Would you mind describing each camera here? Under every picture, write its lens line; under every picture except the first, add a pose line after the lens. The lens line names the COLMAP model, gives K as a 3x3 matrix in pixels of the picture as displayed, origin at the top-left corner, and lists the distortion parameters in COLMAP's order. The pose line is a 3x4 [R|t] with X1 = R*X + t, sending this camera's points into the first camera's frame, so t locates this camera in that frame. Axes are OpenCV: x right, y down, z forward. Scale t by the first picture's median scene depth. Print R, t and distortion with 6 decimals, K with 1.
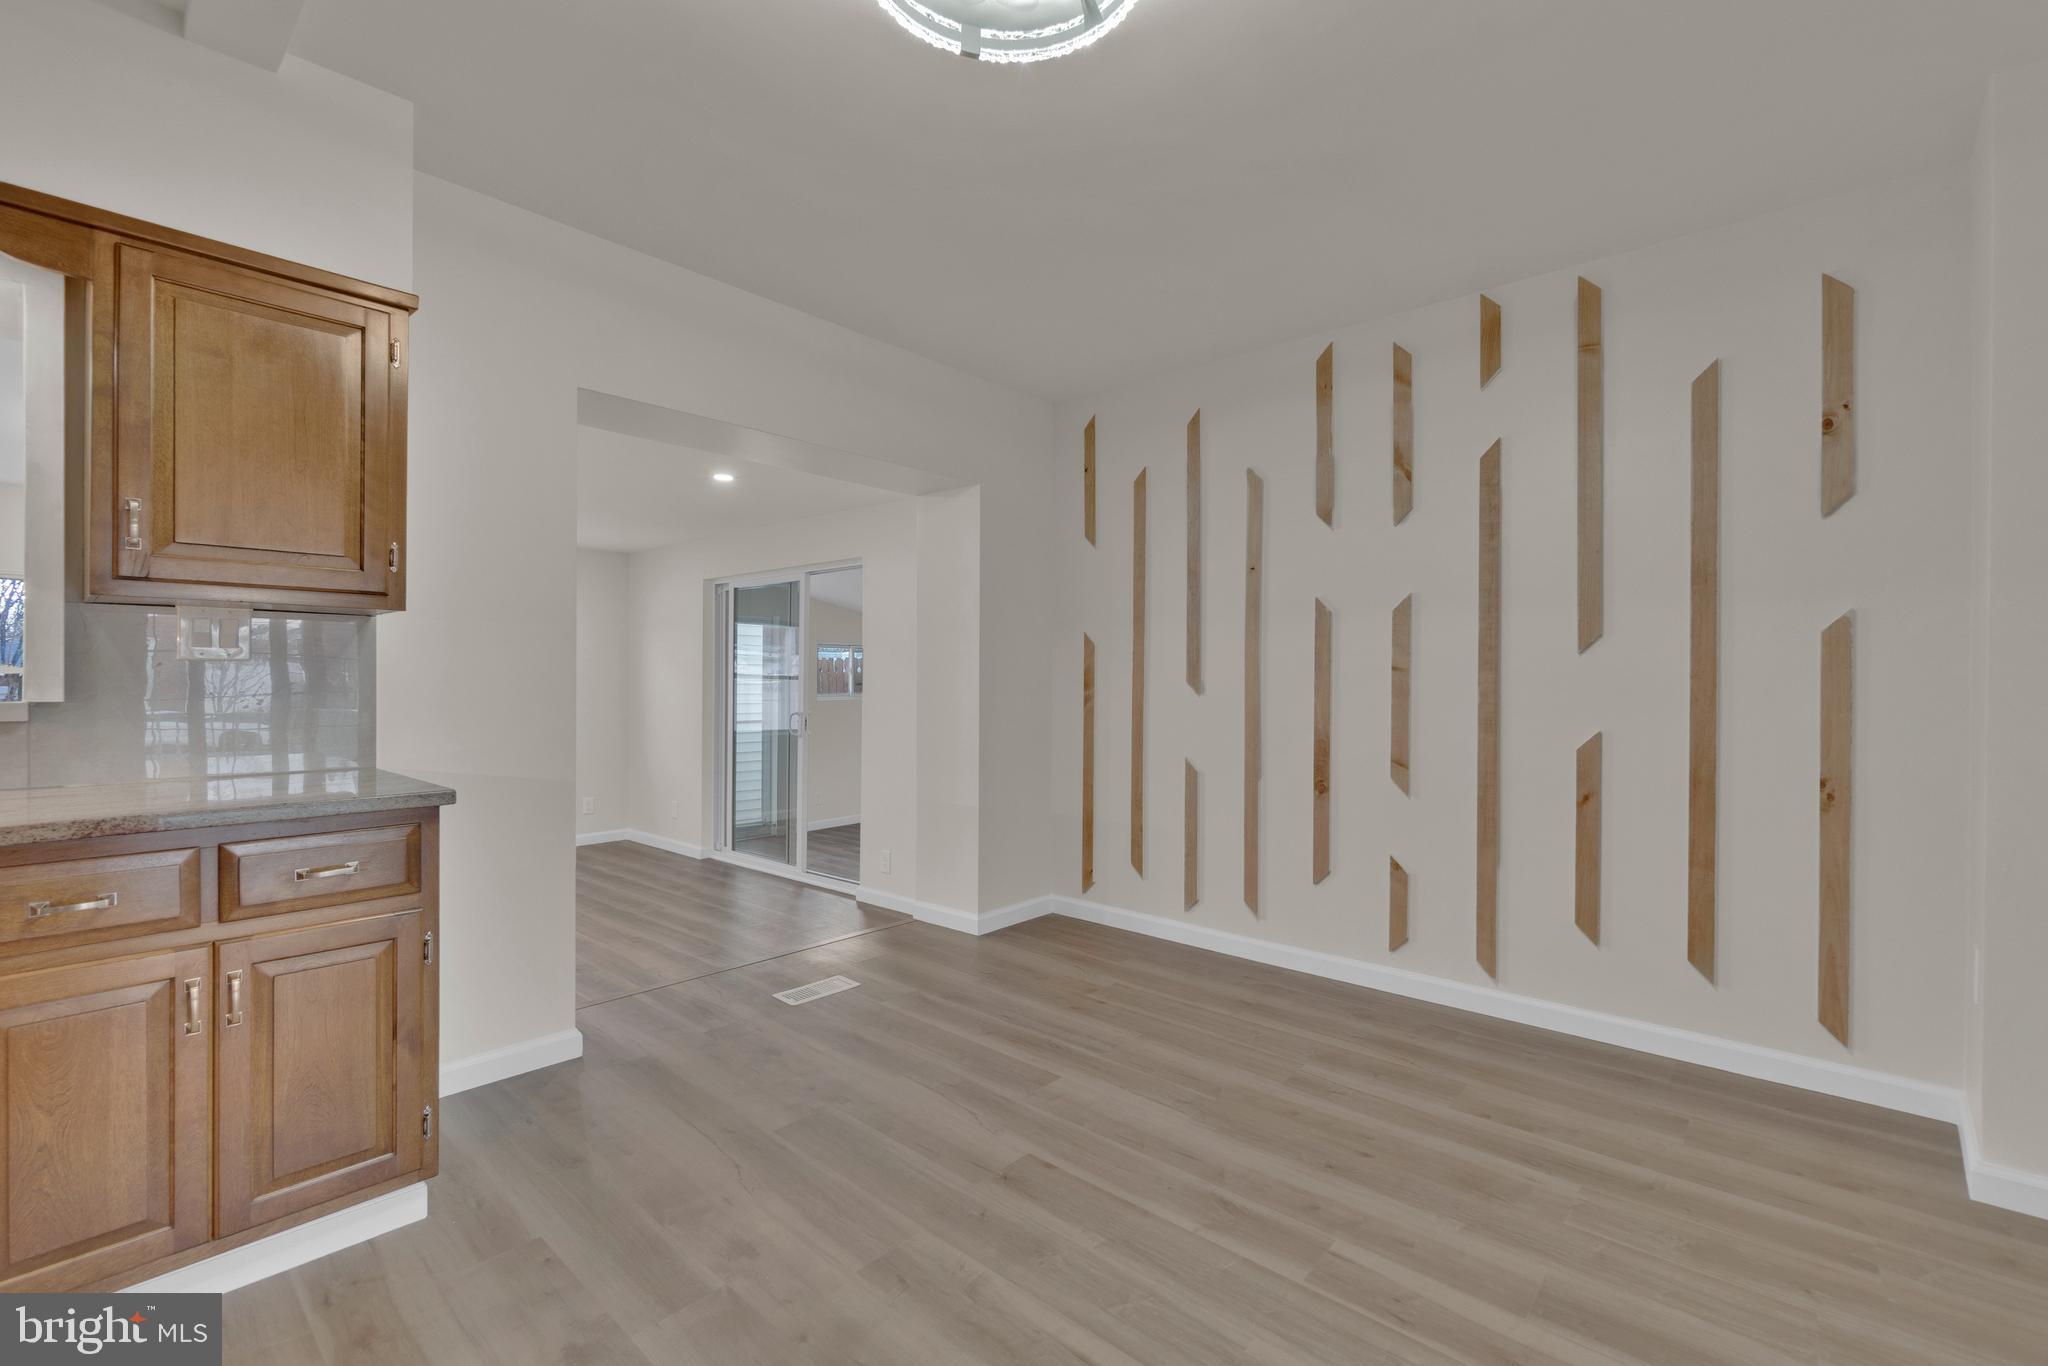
lens RADIAL K [[882.5, 0, 1025.5], [0, 882.5, 682.7], [0, 0, 1]] dist [-0.005077, 0.001060]
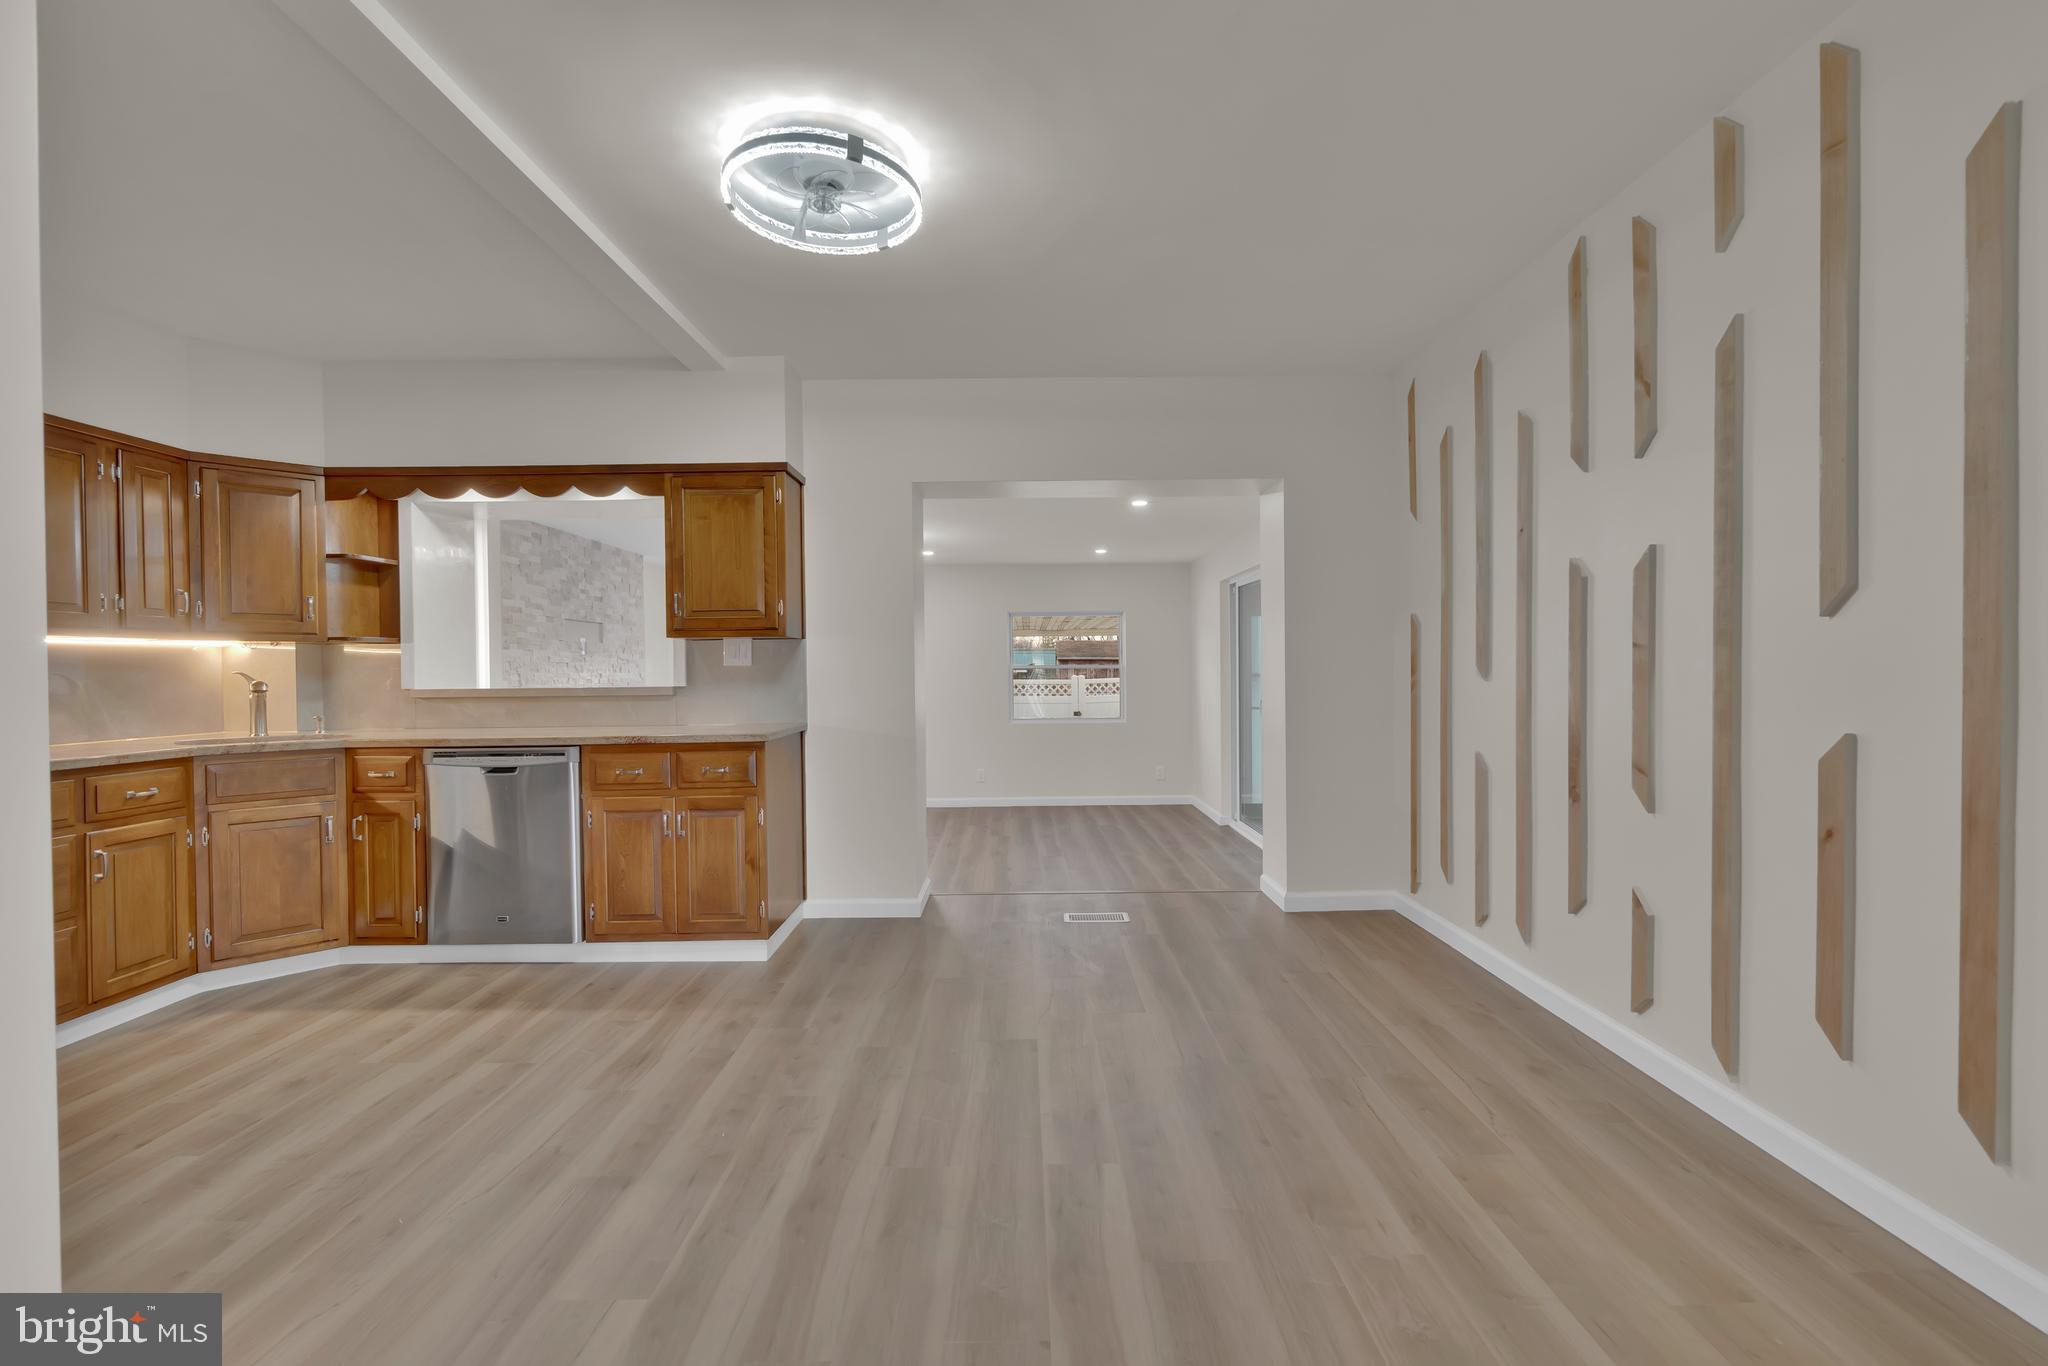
lens RADIAL K [[882.5, 0, 1025.5], [0, 882.5, 682.7], [0, 0, 1]] dist [-0.005077, 0.001060]
pose [[0.668442, -0.002649, -0.743760, 0.618975], [0.012510, 0.999892, 0.007682, 0.003947], [0.743659, -0.014439, 0.668403, 0.092606]]
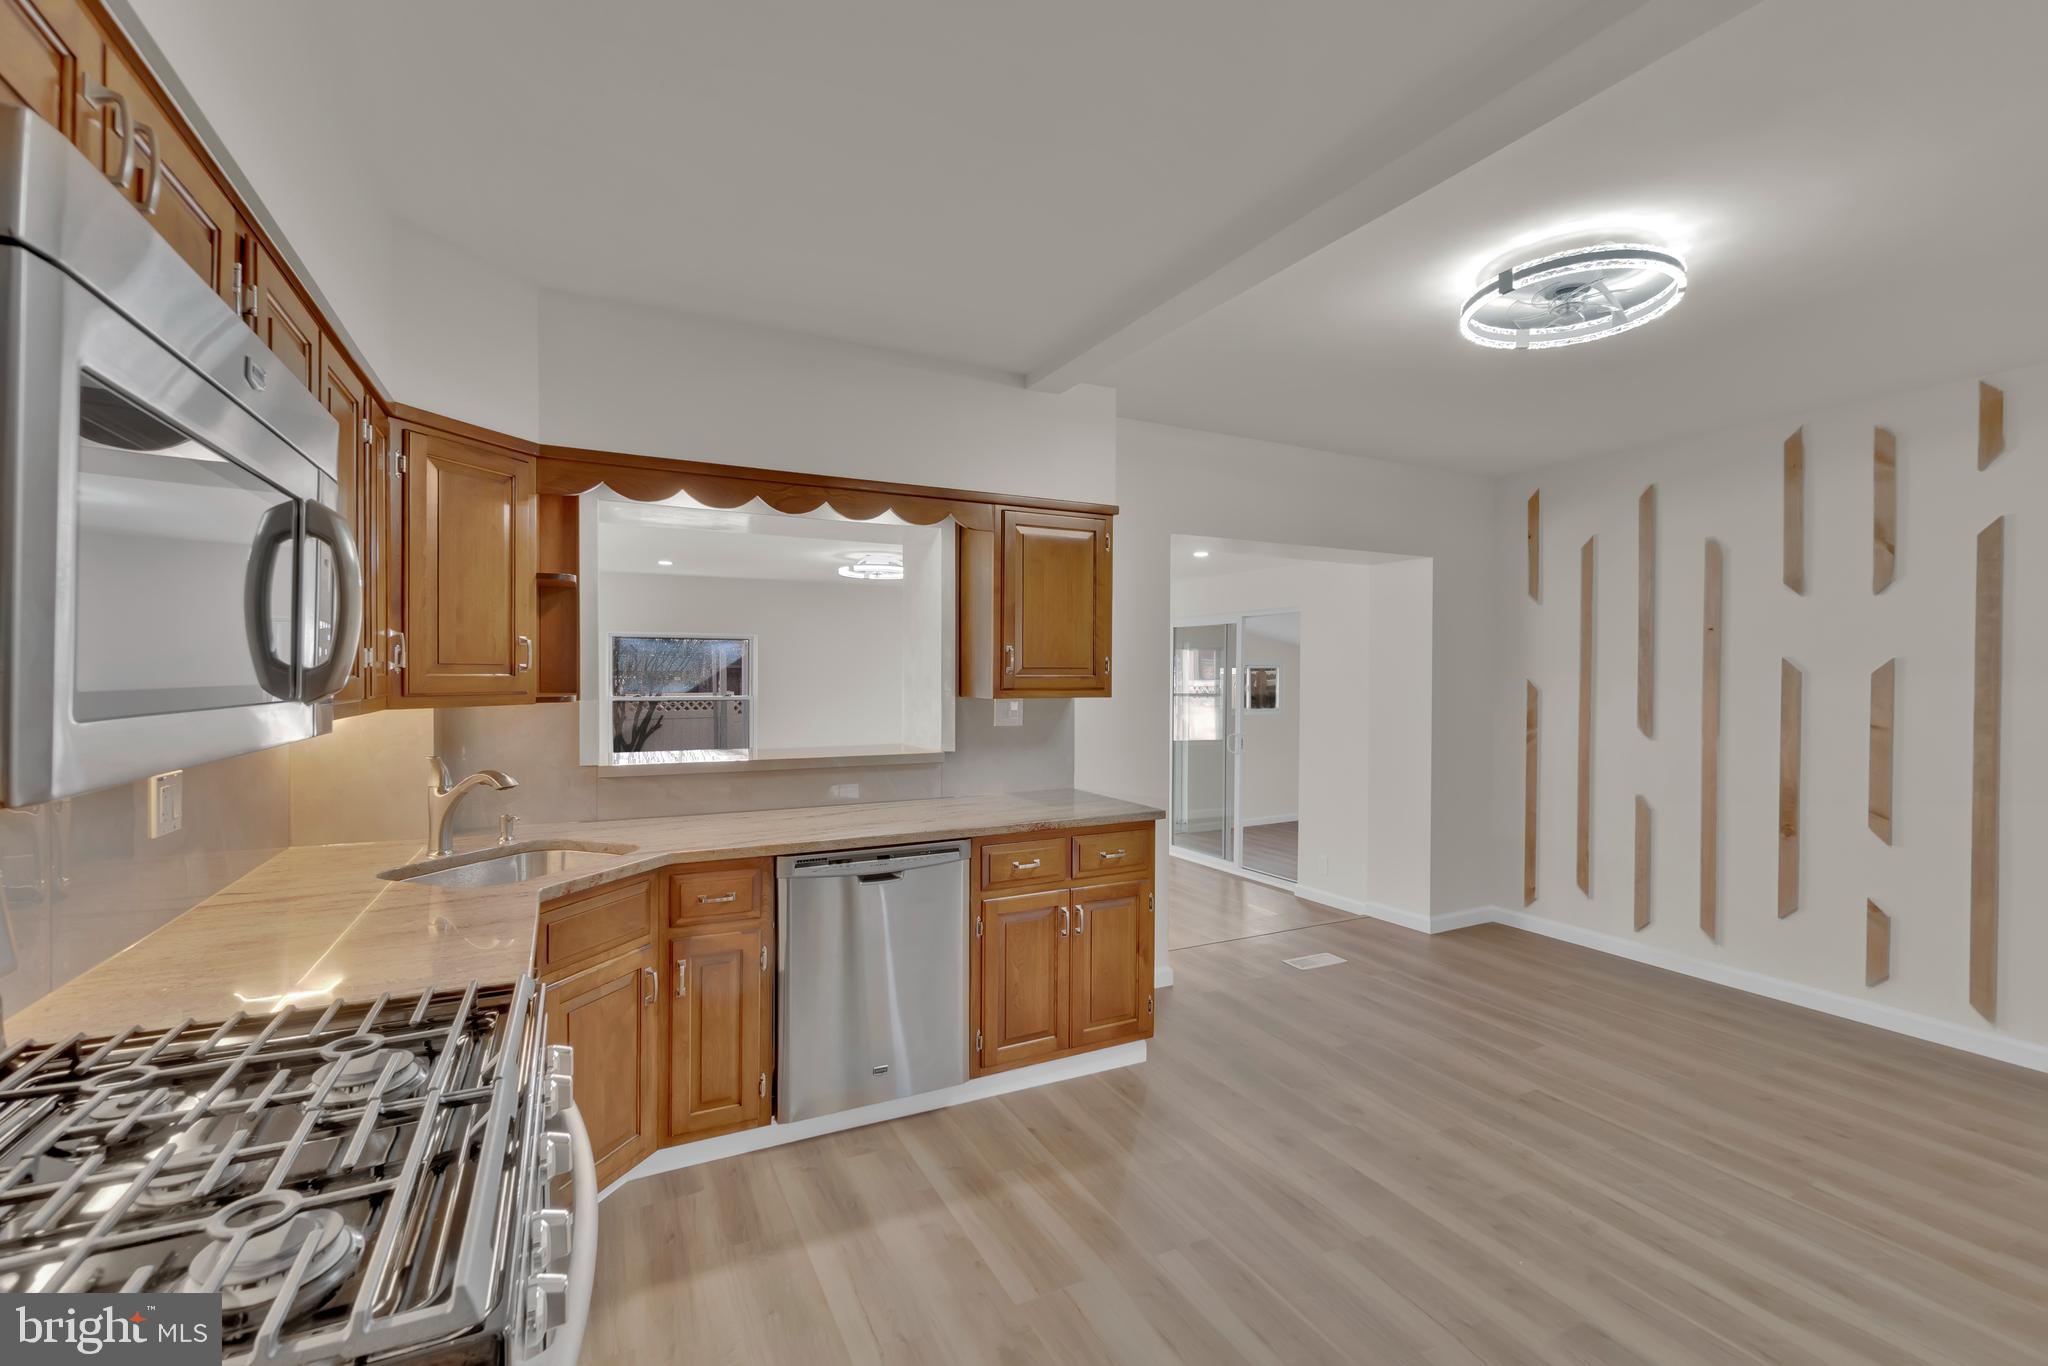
lens RADIAL K [[882.5, 0, 1025.5], [0, 882.5, 682.7], [0, 0, 1]] dist [-0.005077, 0.001060]
pose [[0.932503, 0.002625, -0.361152, -0.162023], [-0.000221, 0.999978, 0.006698, -0.075927], [0.361162, -0.006166, 0.932483, -0.379792]]
